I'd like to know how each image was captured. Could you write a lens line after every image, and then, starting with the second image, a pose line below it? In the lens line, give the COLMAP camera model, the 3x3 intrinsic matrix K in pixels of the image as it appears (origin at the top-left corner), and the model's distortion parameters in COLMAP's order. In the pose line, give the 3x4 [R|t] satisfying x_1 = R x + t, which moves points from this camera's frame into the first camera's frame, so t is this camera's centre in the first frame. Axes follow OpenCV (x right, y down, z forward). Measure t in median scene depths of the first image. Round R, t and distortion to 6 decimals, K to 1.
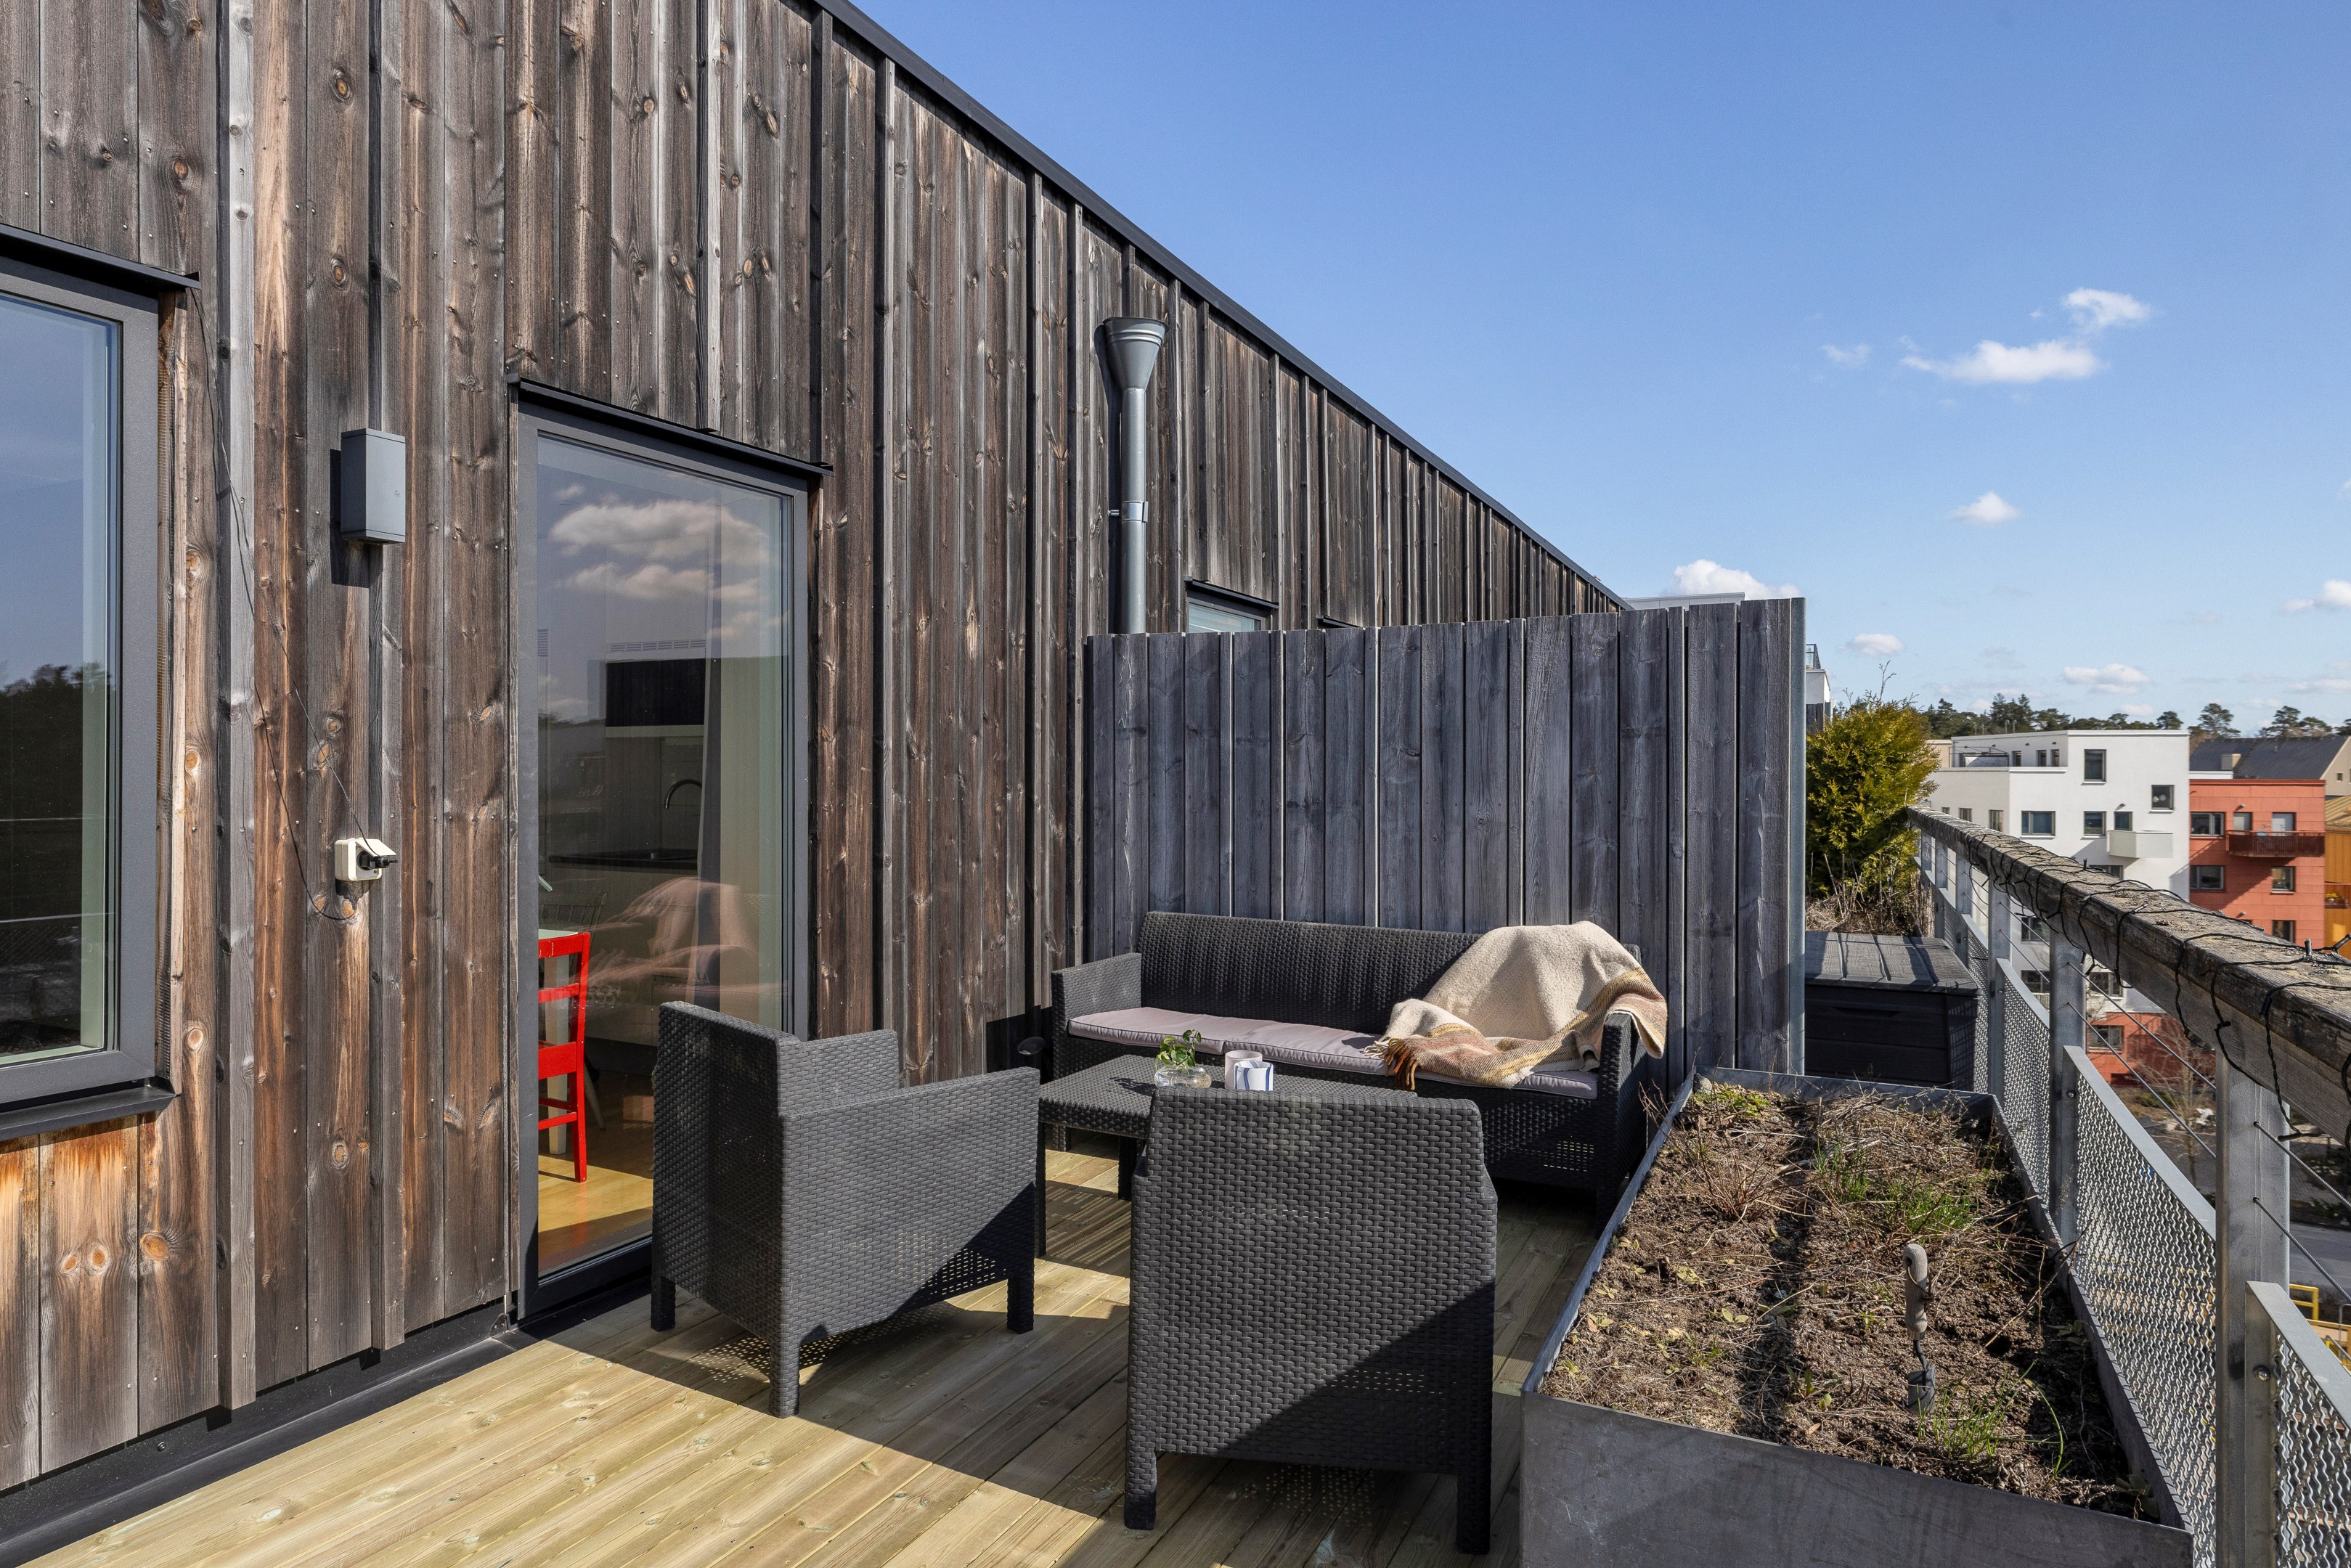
lens RADIAL K [[1318.9, 0, 1171.2], [0, 1318.9, 754.3], [0, 0, 1]] dist [0.002025, -0.001449]
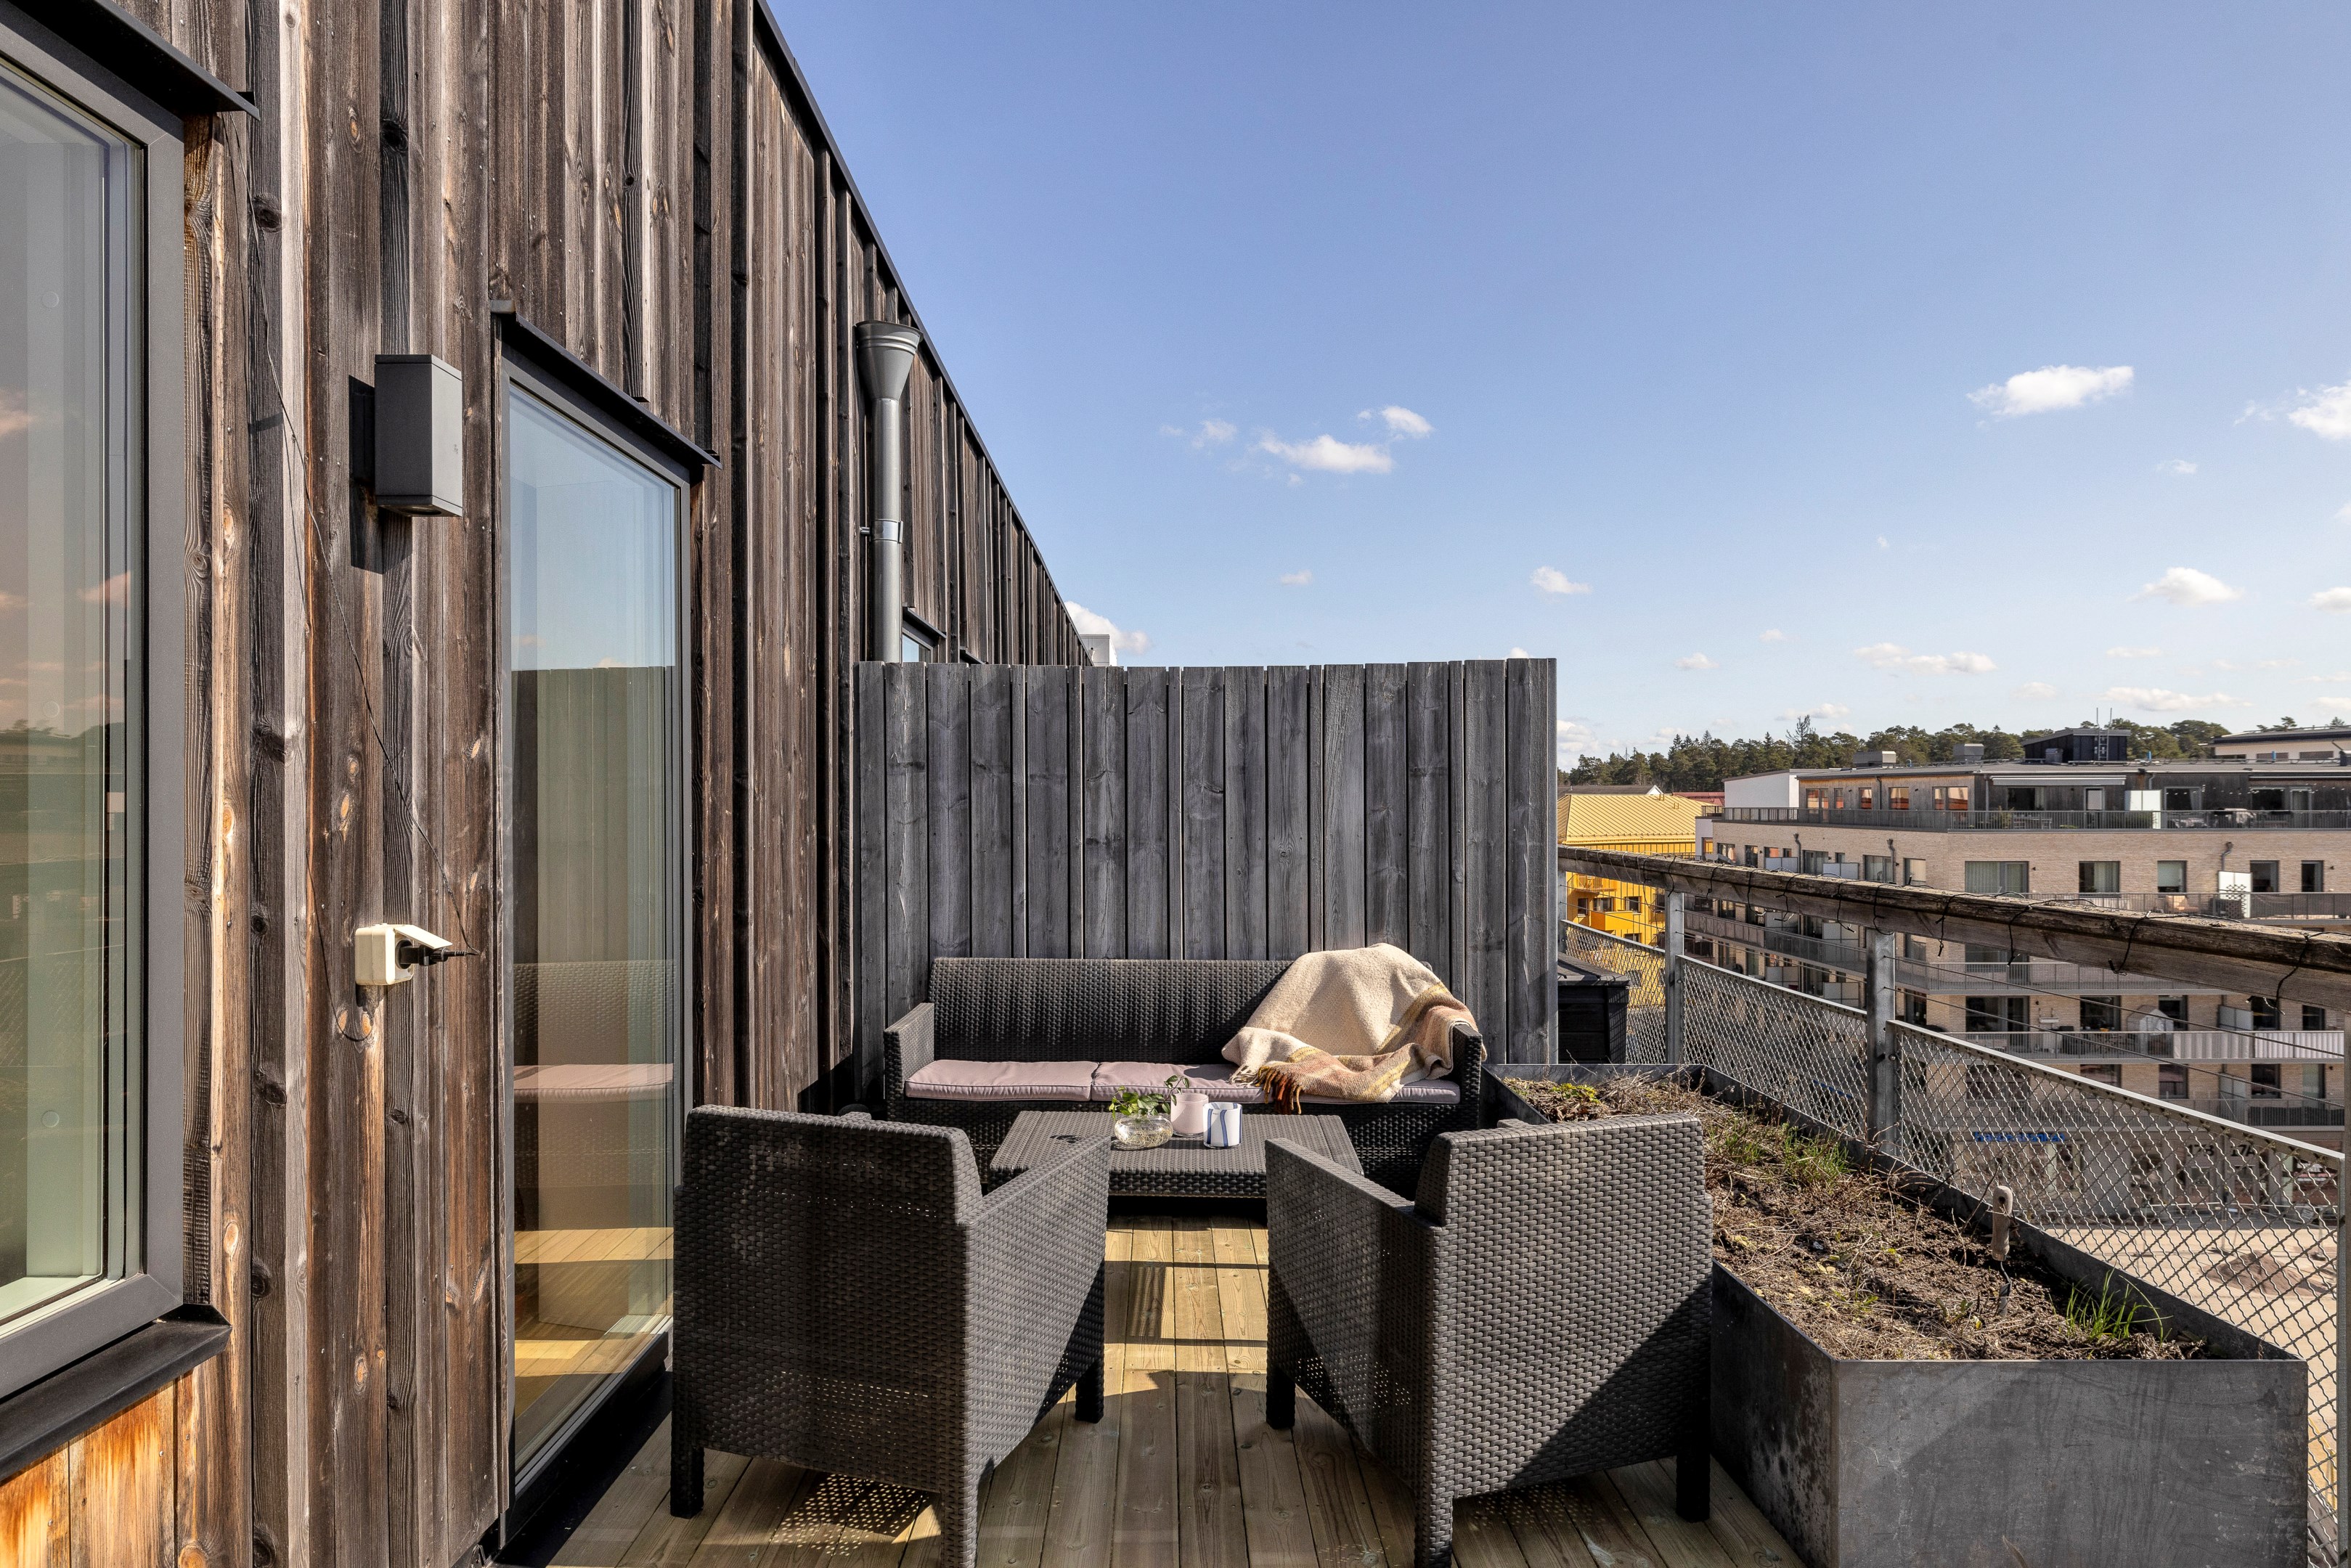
lens RADIAL K [[1301.1, 0, 1176.7], [0, 1301.1, 780.1], [0, 0, 1]] dist [0.000317, -0.000131]
pose [[0.895207, 0.000786, 0.445649, -0.333185], [-0.000518, 1.000000, -0.000724, -0.008783], [-0.445650, 0.000418, 0.895207, 0.108749]]
